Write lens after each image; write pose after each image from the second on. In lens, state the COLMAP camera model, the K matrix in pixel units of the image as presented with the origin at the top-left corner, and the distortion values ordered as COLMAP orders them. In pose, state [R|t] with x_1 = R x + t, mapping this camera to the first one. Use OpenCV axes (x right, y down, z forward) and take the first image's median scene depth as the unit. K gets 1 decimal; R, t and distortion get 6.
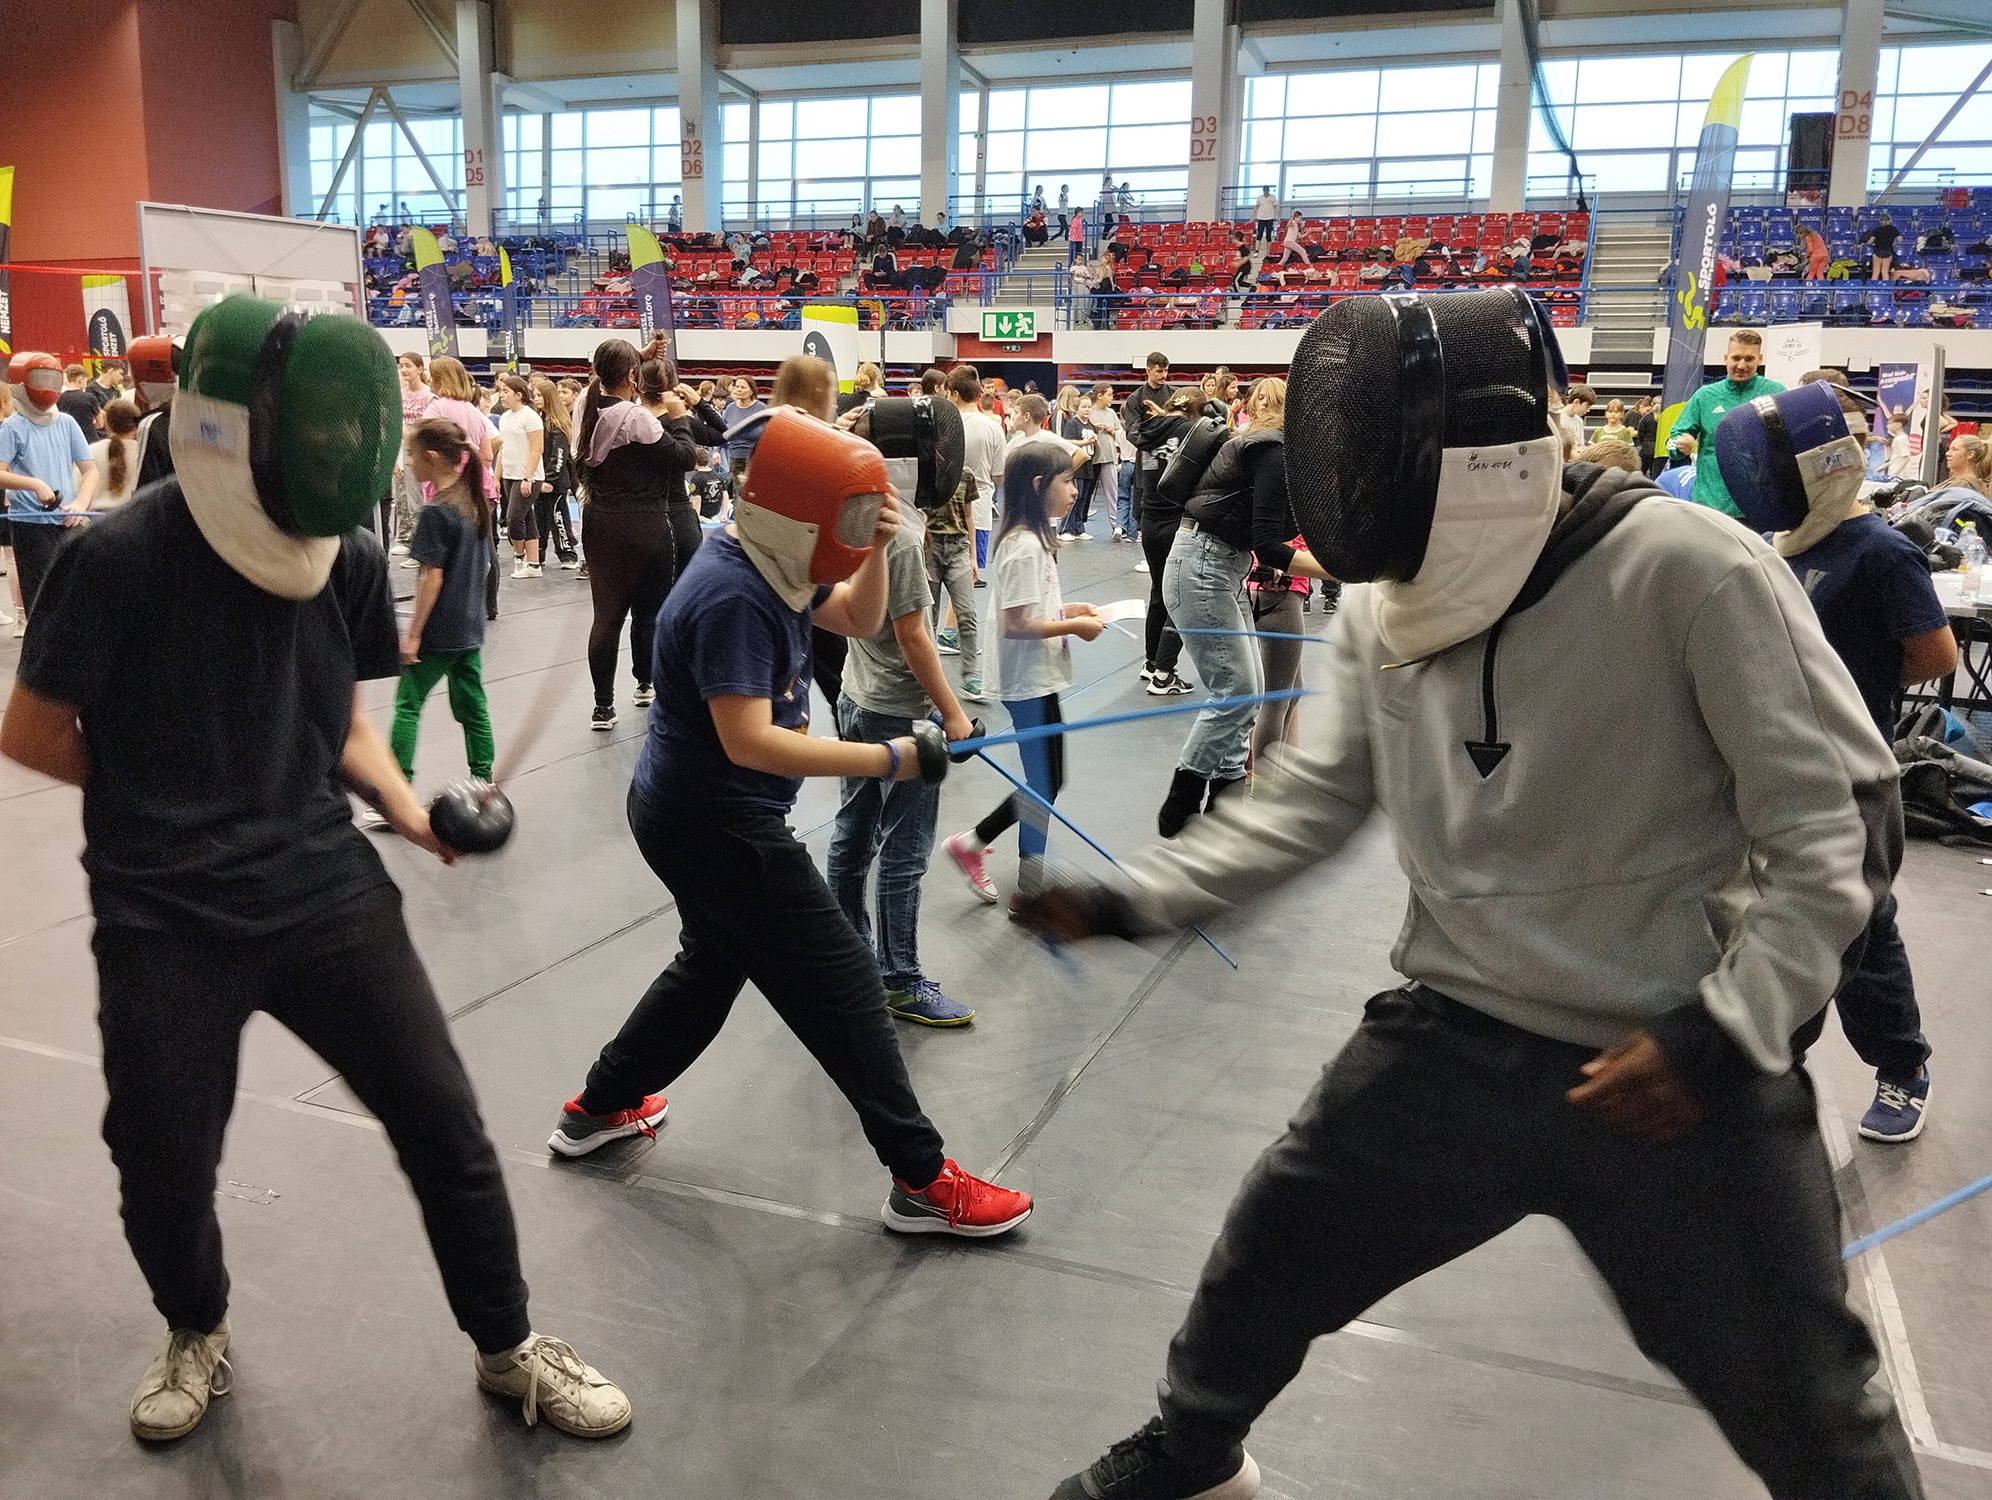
lens RADIAL K [[1550.9, 0, 1002.4], [0, 1550.9, 701.6], [0, 0, 1]] dist [0.076525, -0.162019]
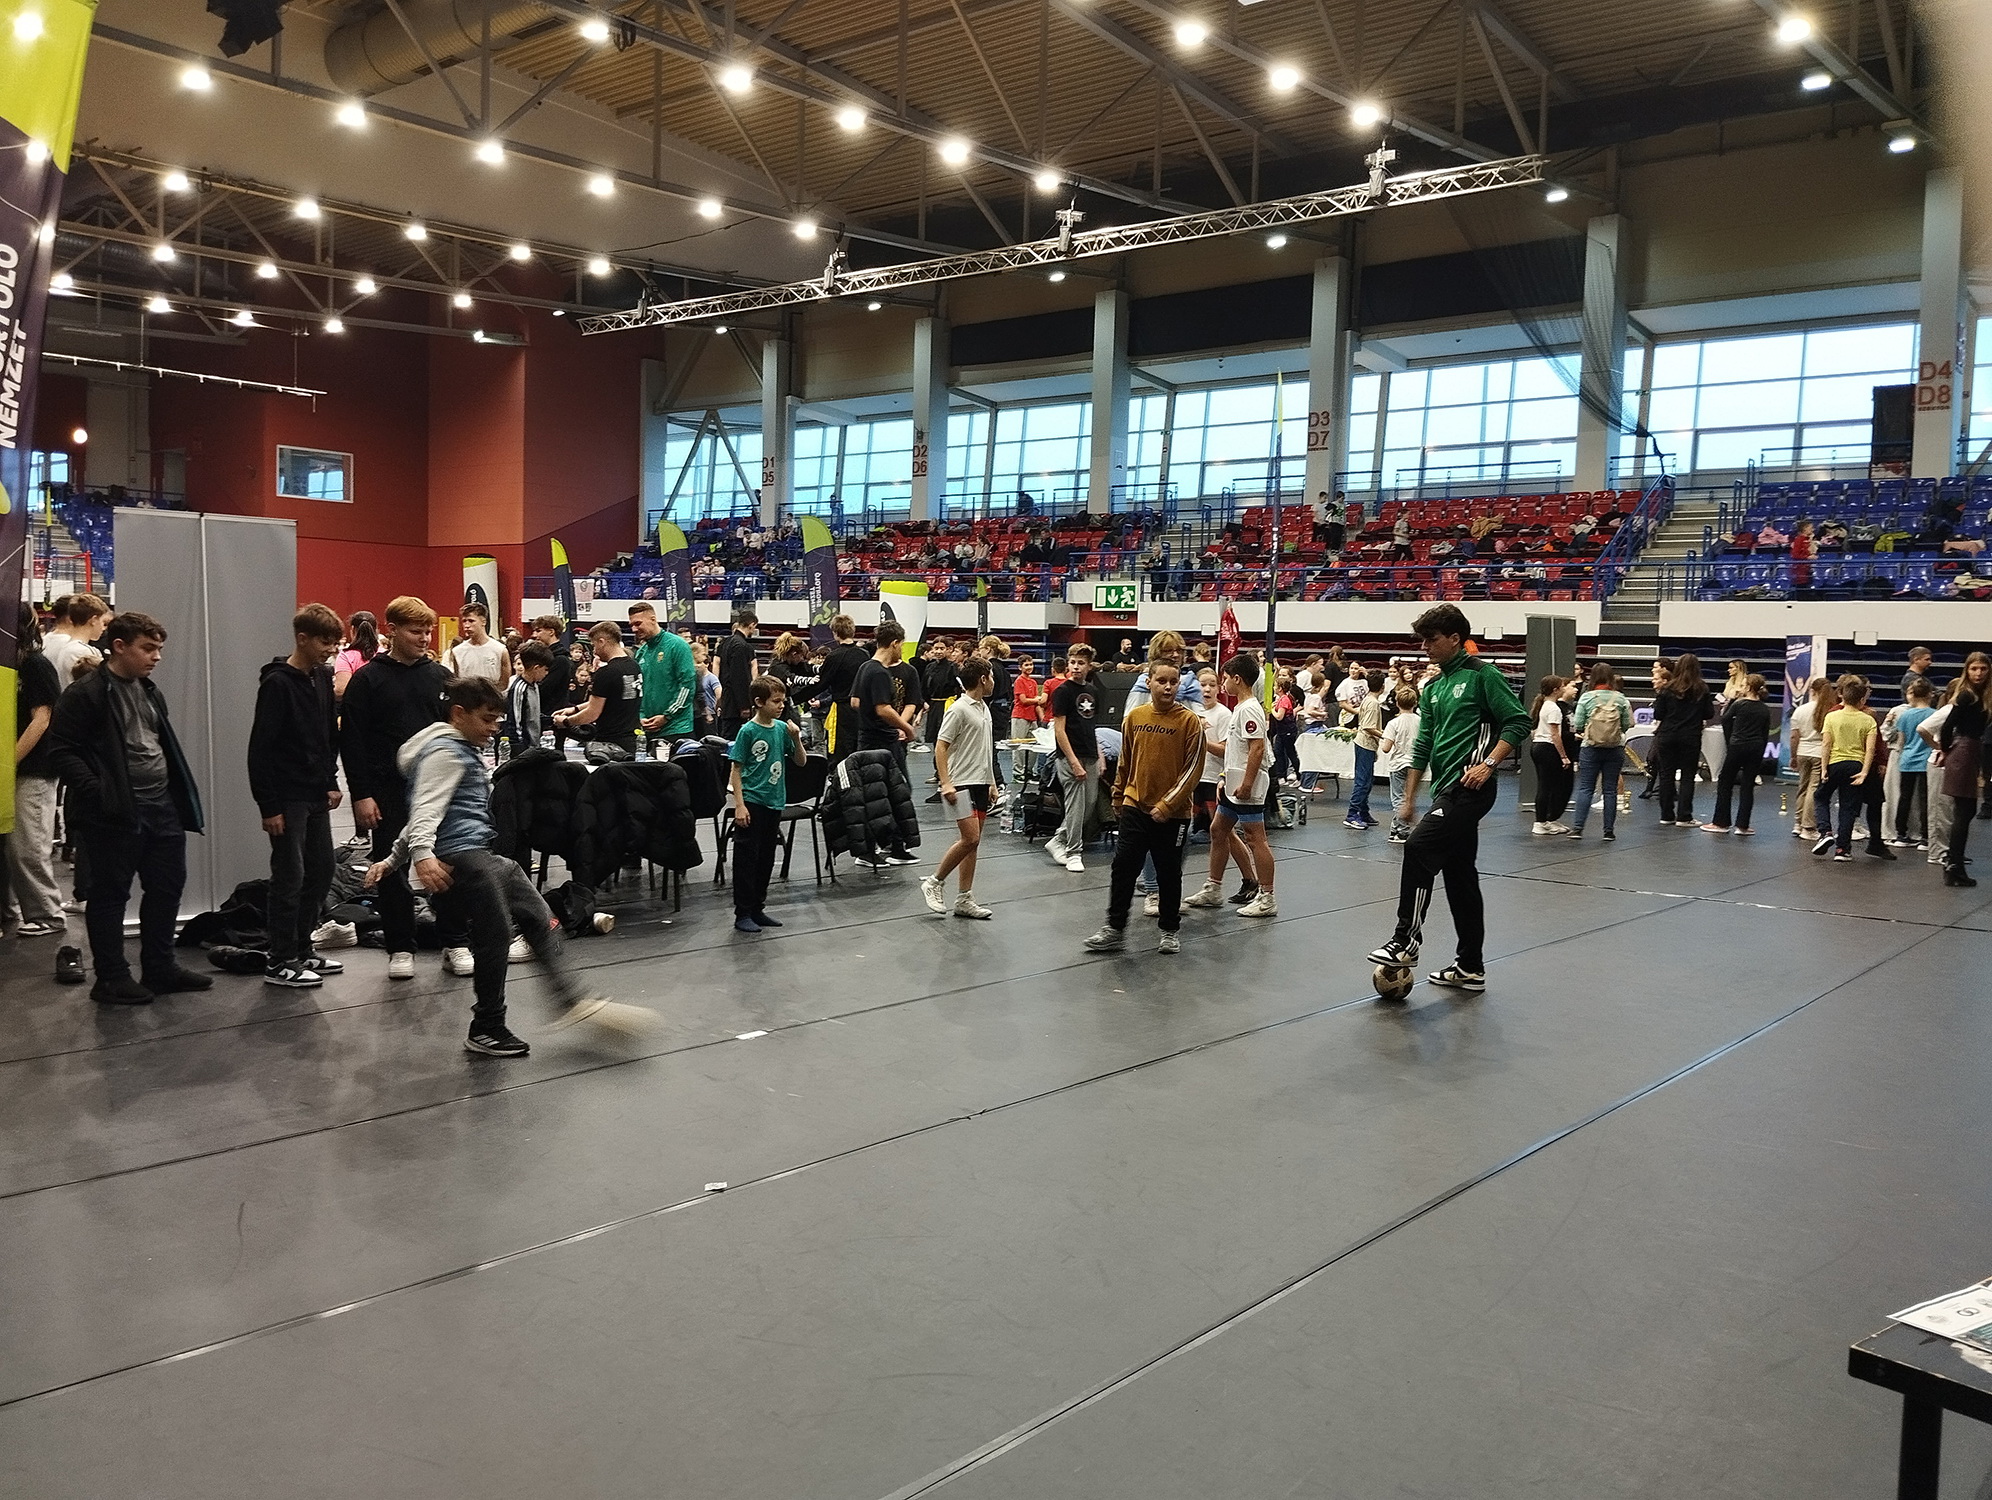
lens RADIAL K [[1637.3, 0, 996.0], [0, 1637.3, 750.0], [0, 0, 1]] dist [0.080679, -0.160802]
pose [[0.934387, 0.034984, -0.354537, 0.333005], [-0.085342, 0.988171, -0.127413, 0.026021], [0.345886, 0.149310, 0.926320, -0.111258]]
